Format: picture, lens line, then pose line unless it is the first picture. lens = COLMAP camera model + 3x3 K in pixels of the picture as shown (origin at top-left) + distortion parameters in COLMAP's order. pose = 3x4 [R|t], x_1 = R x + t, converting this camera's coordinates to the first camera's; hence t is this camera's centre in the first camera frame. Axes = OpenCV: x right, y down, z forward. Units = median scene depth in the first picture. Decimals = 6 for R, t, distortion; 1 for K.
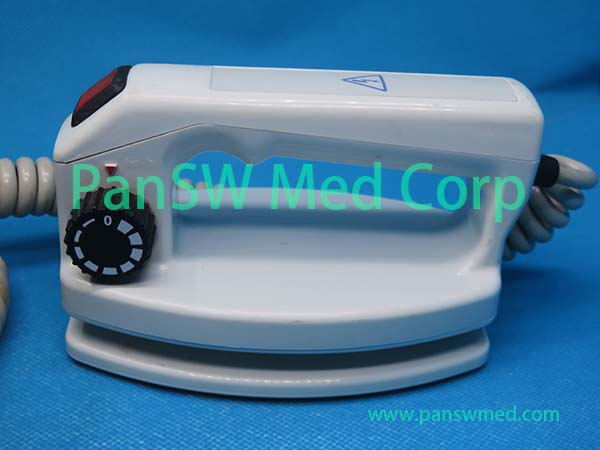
lens RADIAL K [[897.0, 0, 299.7], [0, 897.0, 224.6], [0, 0, 1]] dist [-0.022897, 0.000000]
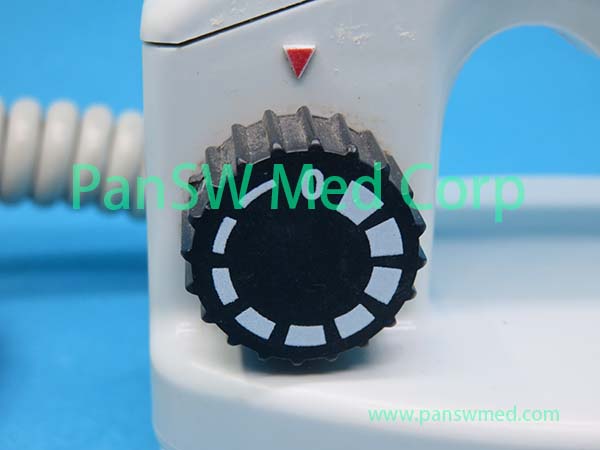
lens RADIAL K [[897.0, 0, 300.3], [0, 897.0, 225.4], [0, 0, 1]] dist [-0.022897, 0.000000]
pose [[0.999097, -0.042207, 0.004922, -0.215071], [0.042492, 0.993157, -0.108779, 0.047257], [-0.000297, 0.108890, 0.994054, 0.639831]]
